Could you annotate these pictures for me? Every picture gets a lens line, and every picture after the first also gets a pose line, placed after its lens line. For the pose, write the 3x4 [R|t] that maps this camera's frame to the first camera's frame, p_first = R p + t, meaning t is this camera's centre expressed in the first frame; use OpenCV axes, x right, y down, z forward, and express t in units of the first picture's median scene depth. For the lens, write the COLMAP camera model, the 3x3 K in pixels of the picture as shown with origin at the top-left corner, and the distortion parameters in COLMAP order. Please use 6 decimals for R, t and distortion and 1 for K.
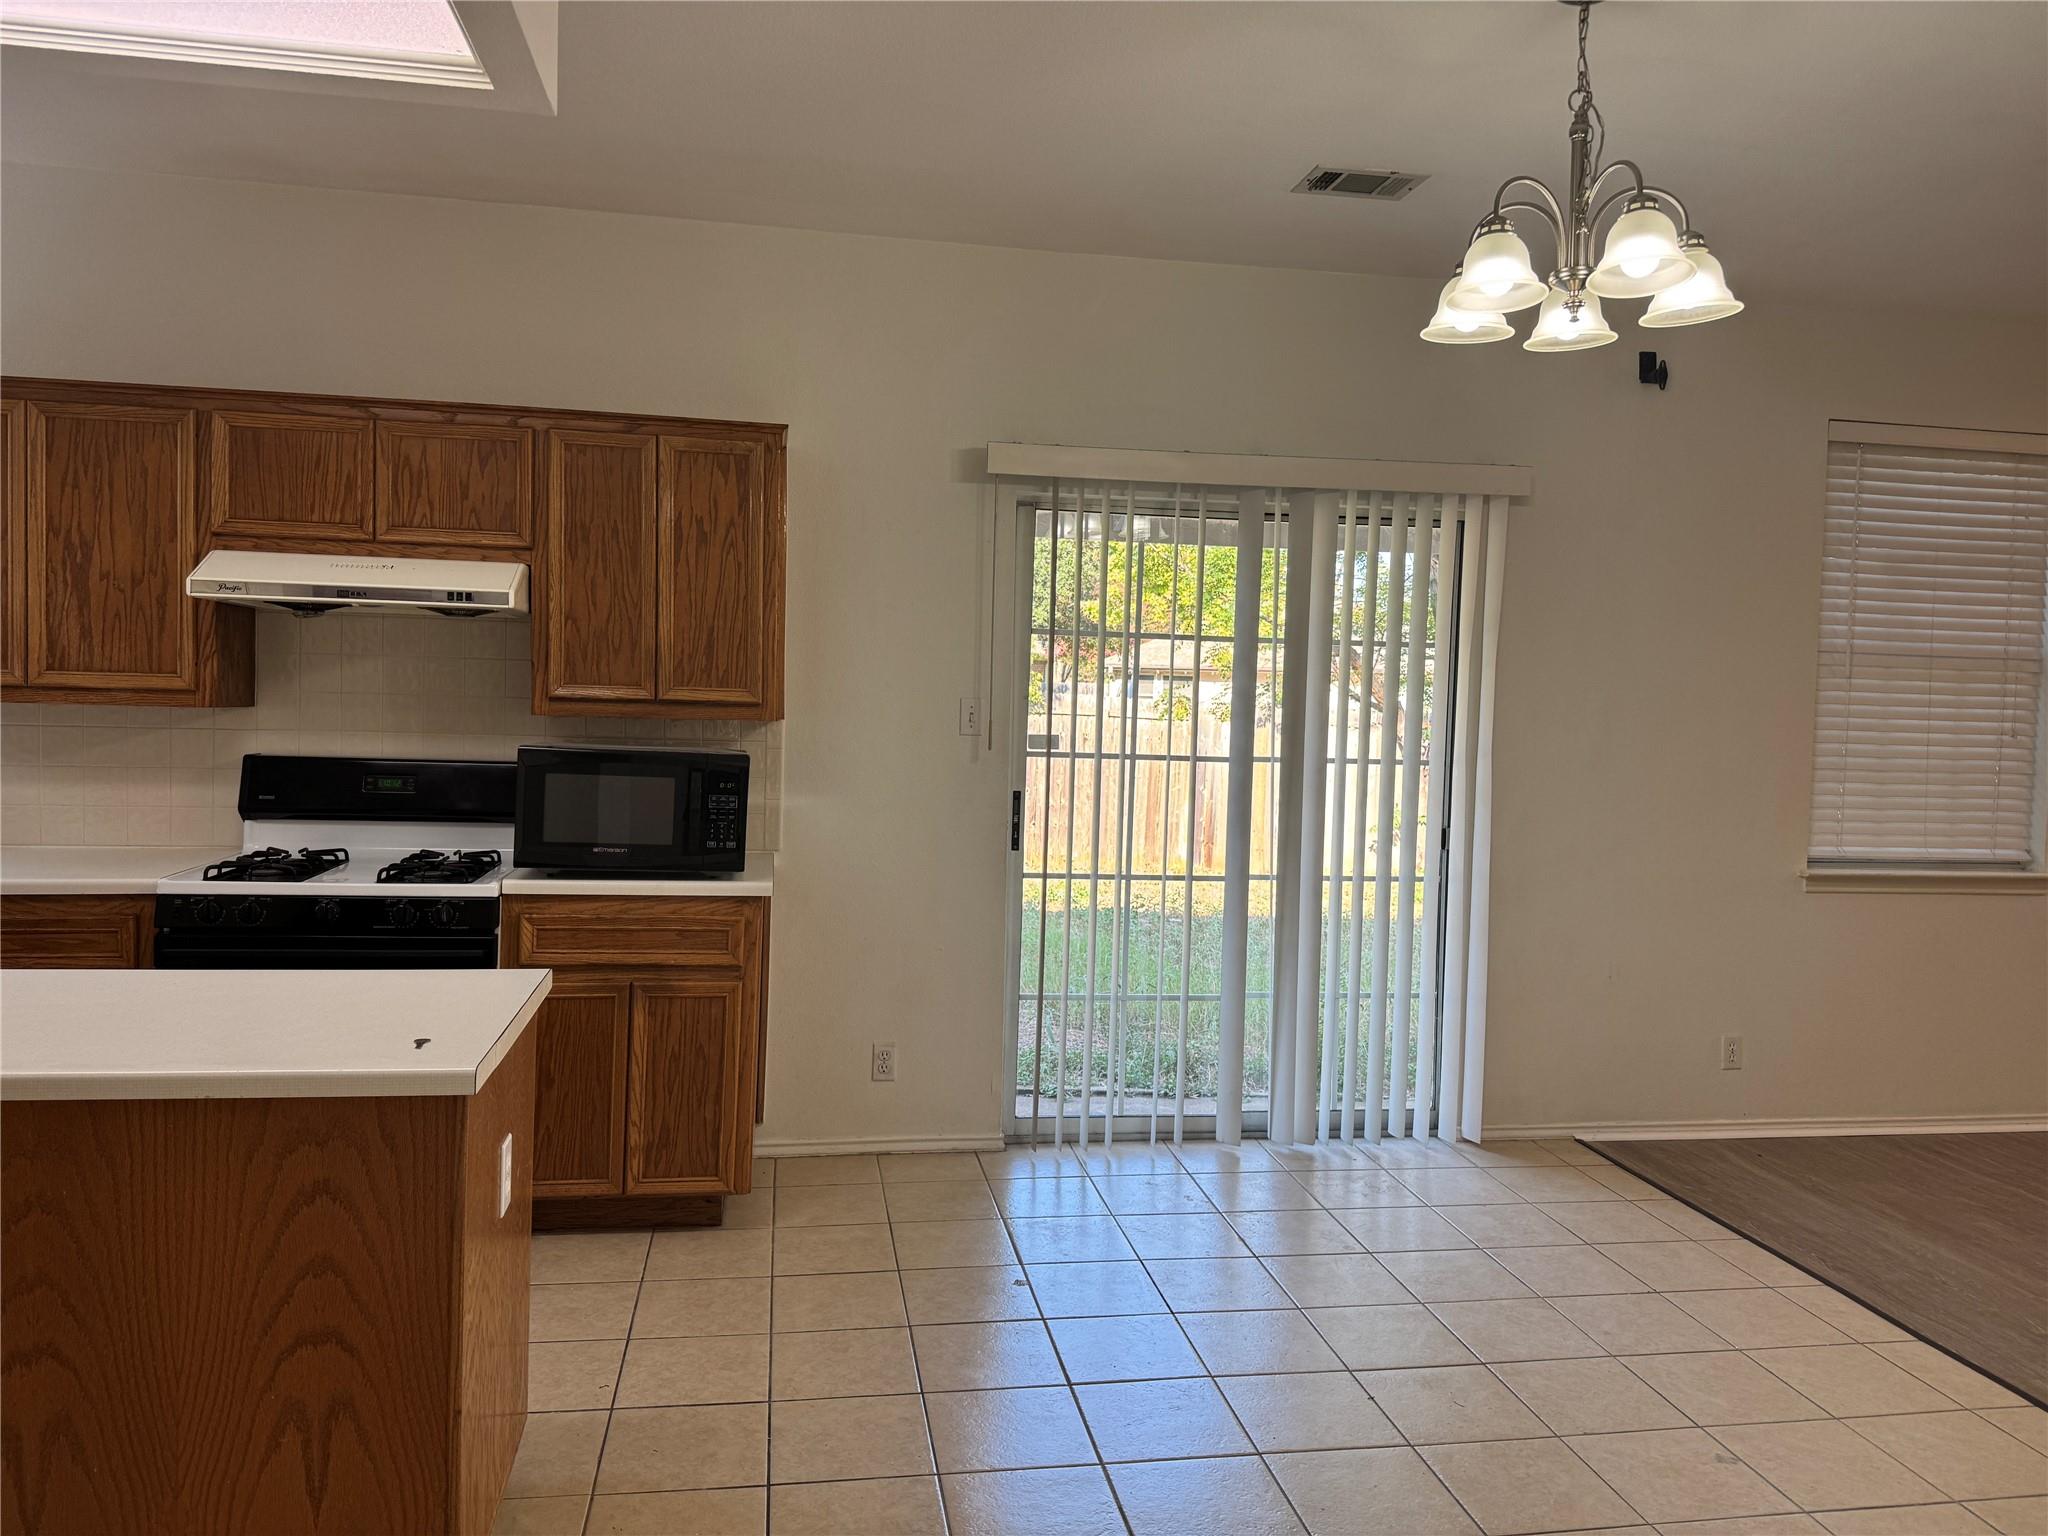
lens RADIAL K [[1447.0, 0, 1034.9], [0, 1447.0, 772.3], [0, 0, 1]] dist [0.026804, -0.002184]
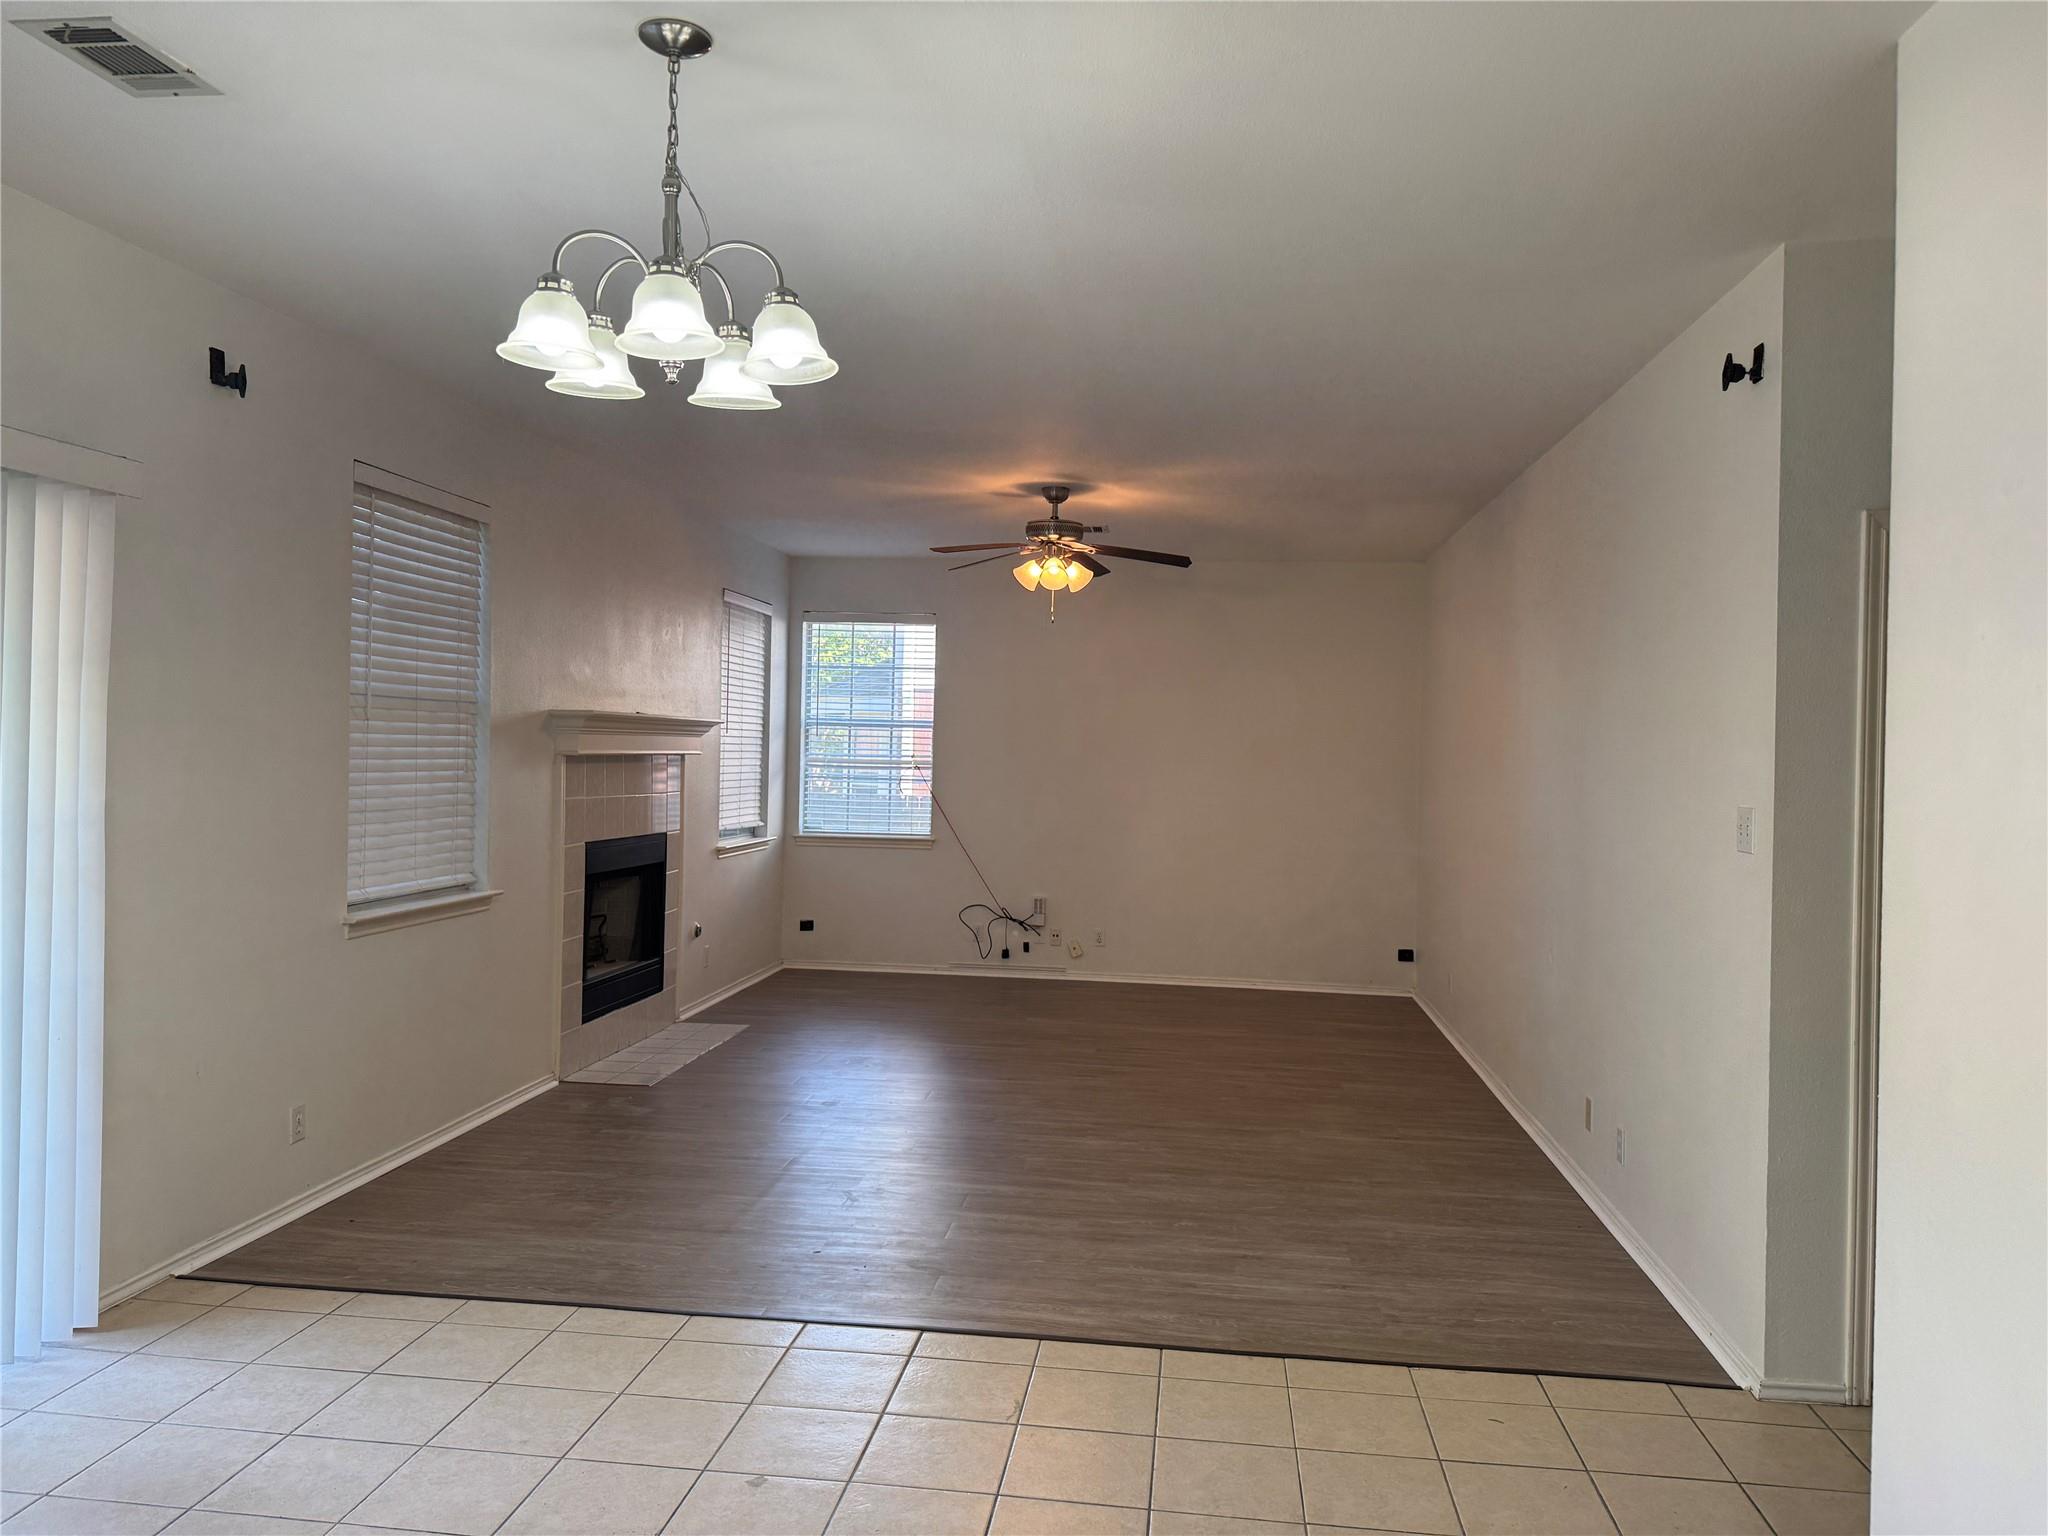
lens RADIAL K [[1447.0, 0, 1034.9], [0, 1447.0, 772.3], [0, 0, 1]] dist [0.026804, -0.002184]
pose [[0.312236, -0.038273, 0.949233, -0.265297], [0.040792, 0.998807, 0.026854, -0.039383], [-0.949129, 0.030336, 0.313424, 0.270311]]
